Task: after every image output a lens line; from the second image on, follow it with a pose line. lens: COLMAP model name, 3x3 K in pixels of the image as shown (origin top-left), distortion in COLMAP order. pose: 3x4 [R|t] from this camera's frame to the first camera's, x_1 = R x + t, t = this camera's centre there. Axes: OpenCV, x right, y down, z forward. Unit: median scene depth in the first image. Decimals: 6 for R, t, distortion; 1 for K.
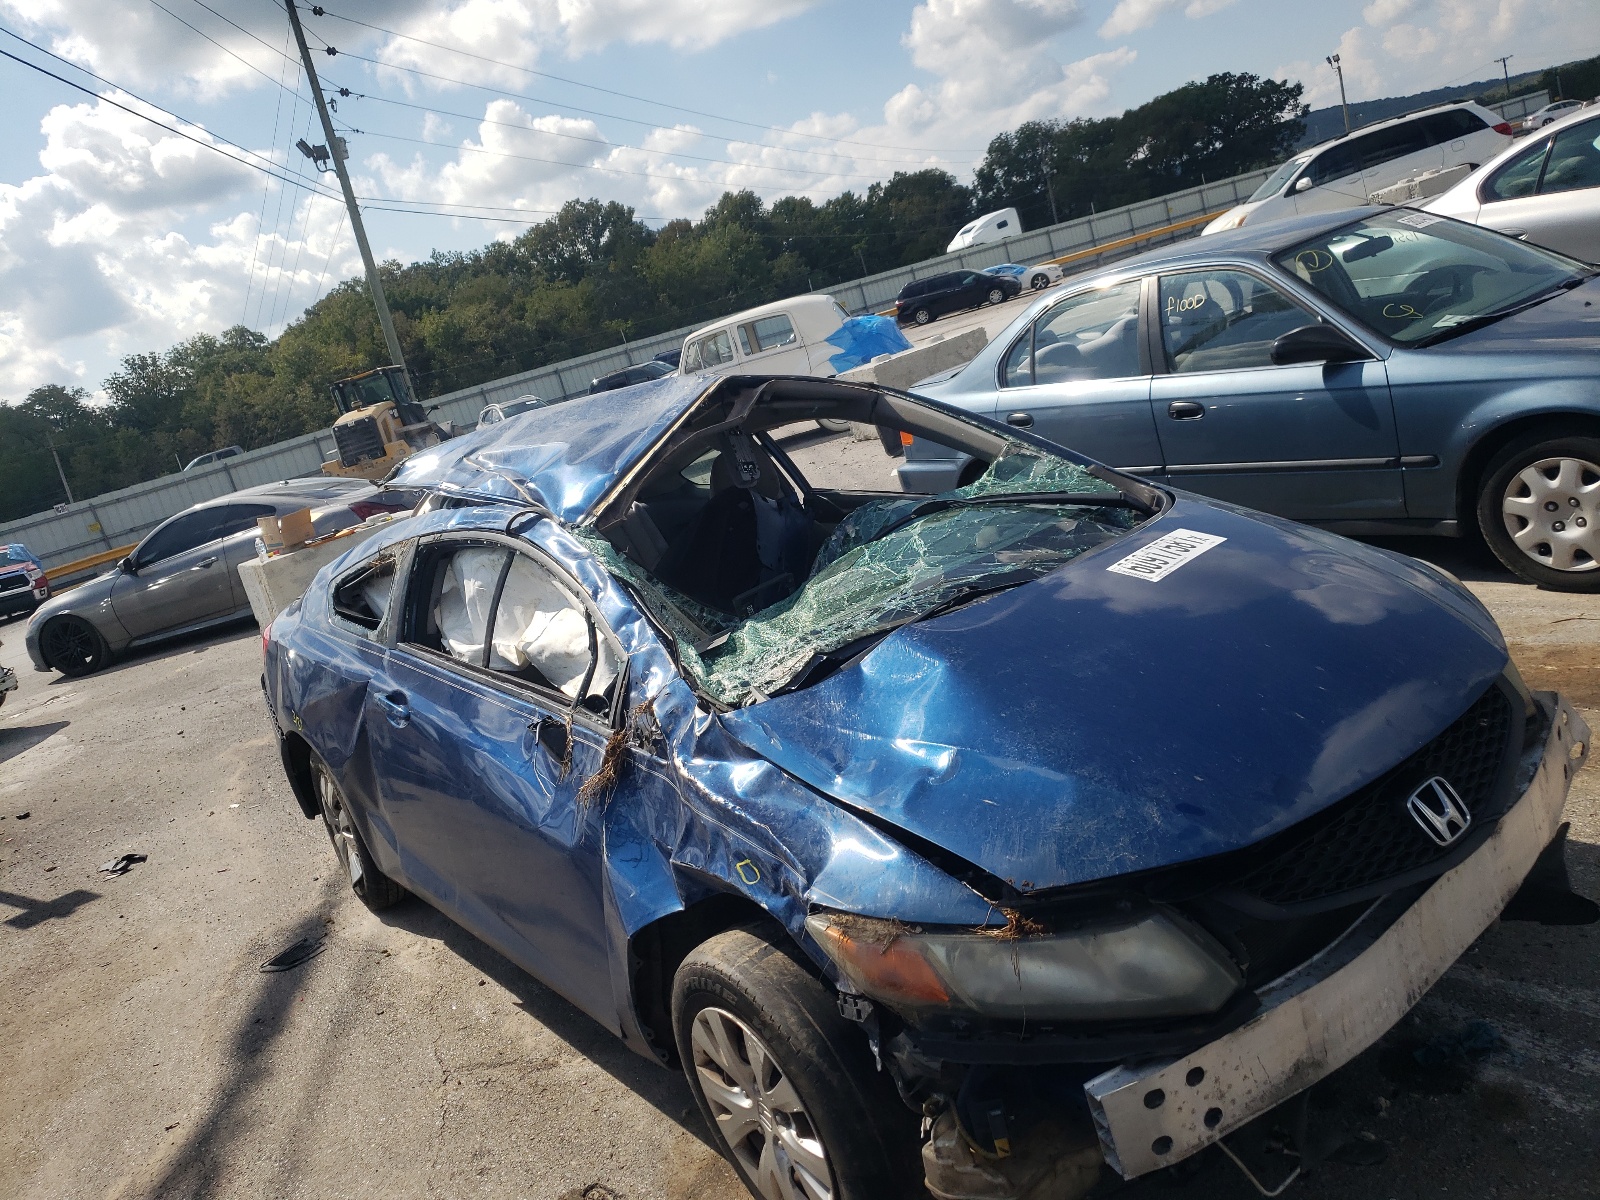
lens RADIAL K [[1226.1, 0, 791.4], [0, 1226.1, 599.4], [0, 0, 1]] dist [0.050340, -0.005730]
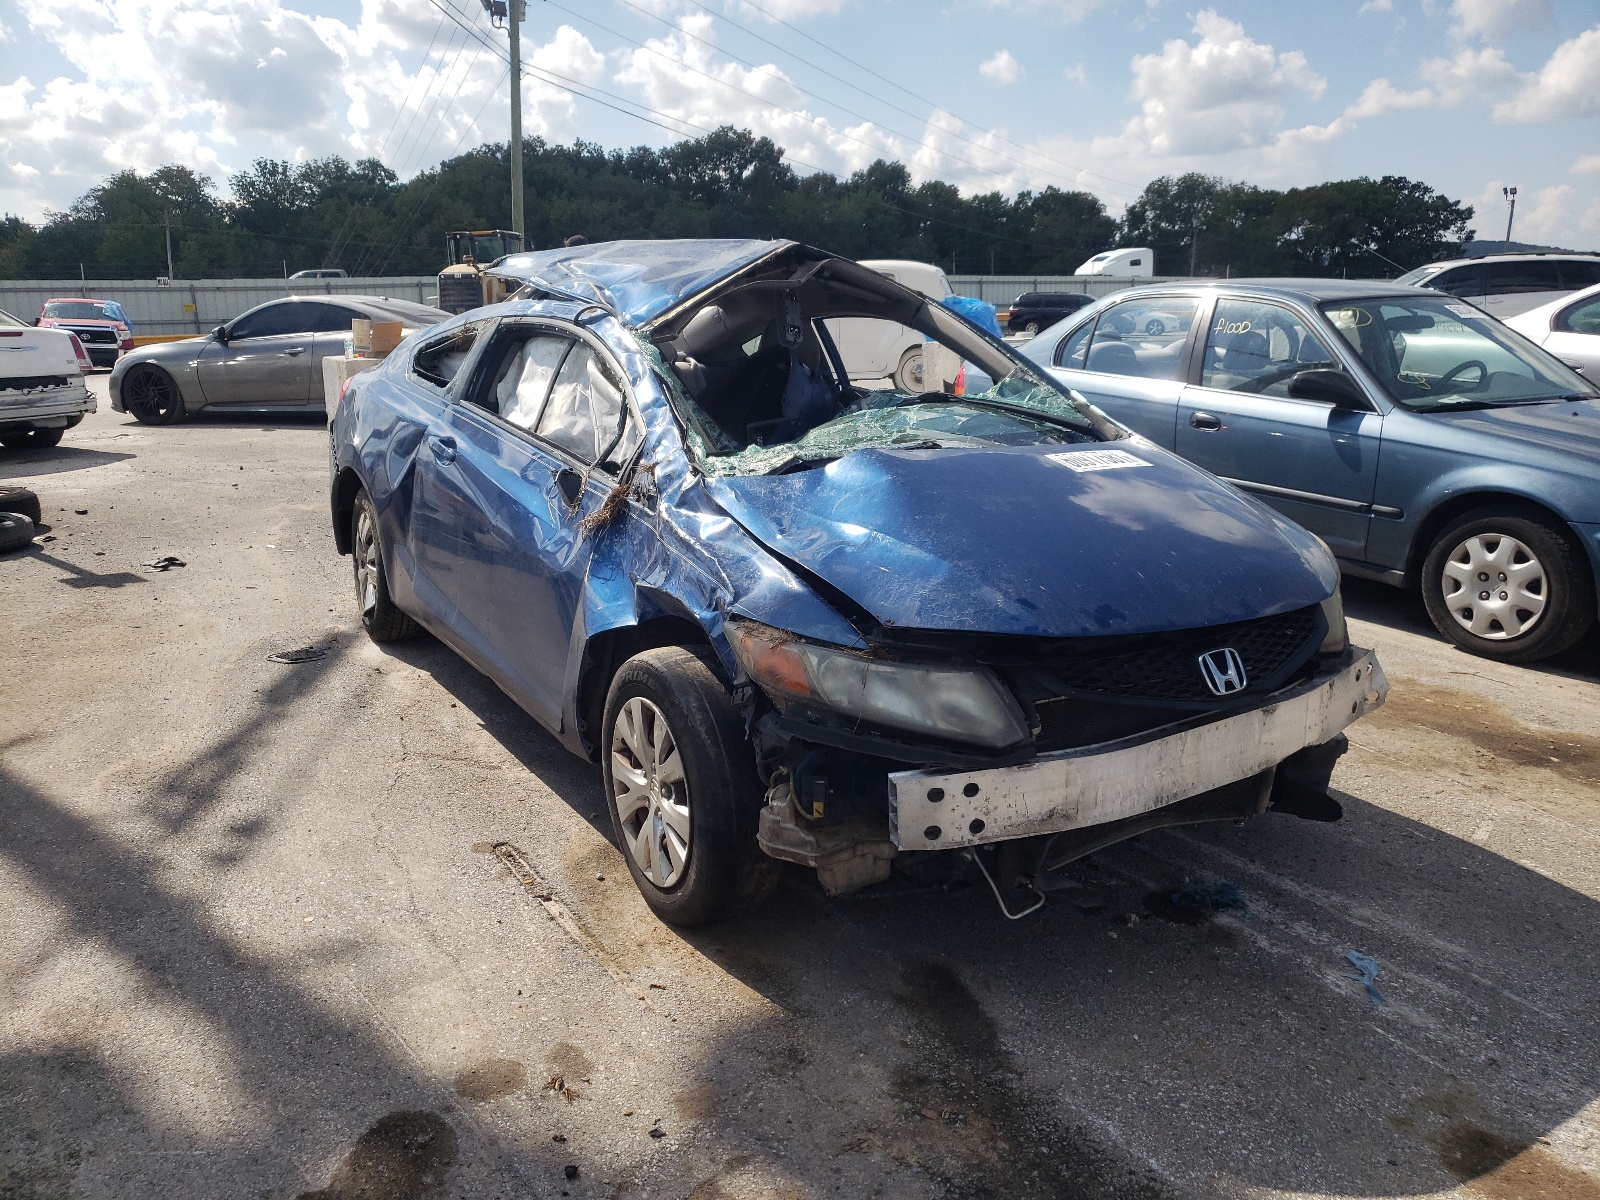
lens RADIAL K [[1224.8, 0, 809.7], [0, 1224.8, 600.2], [0, 0, 1]] dist [0.047406, -0.004279]
pose [[0.962689, 0.270379, -0.011156, 0.050098], [-0.270028, 0.962505, 0.025848, 0.085108], [0.017726, -0.021871, 0.999604, -0.127787]]
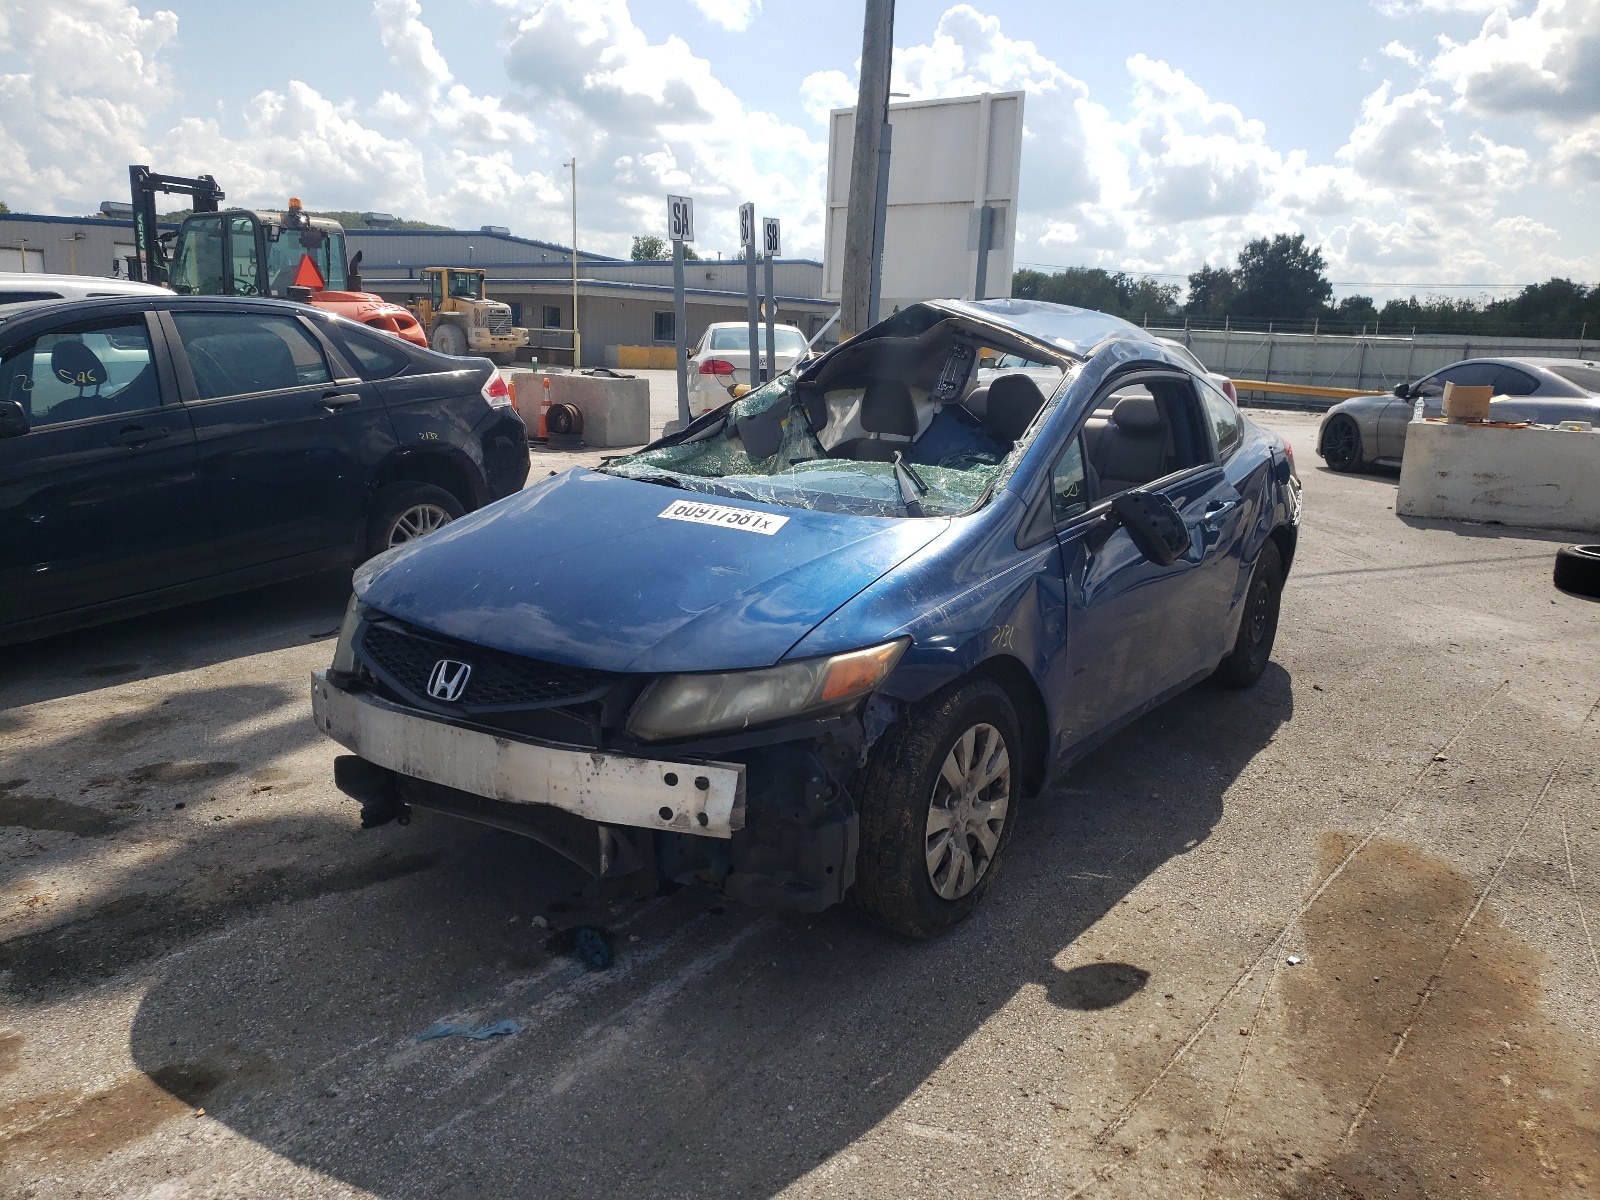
lens RADIAL K [[1226.1, 0, 784.1], [0, 1226.1, 606.3], [0, 0, 1]] dist [0.050340, -0.005730]
pose [[0.311464, 0.466152, -0.828066, 0.827142], [-0.329726, 0.870287, 0.365899, -0.254052], [0.891219, 0.159071, 0.424765, 0.344642]]
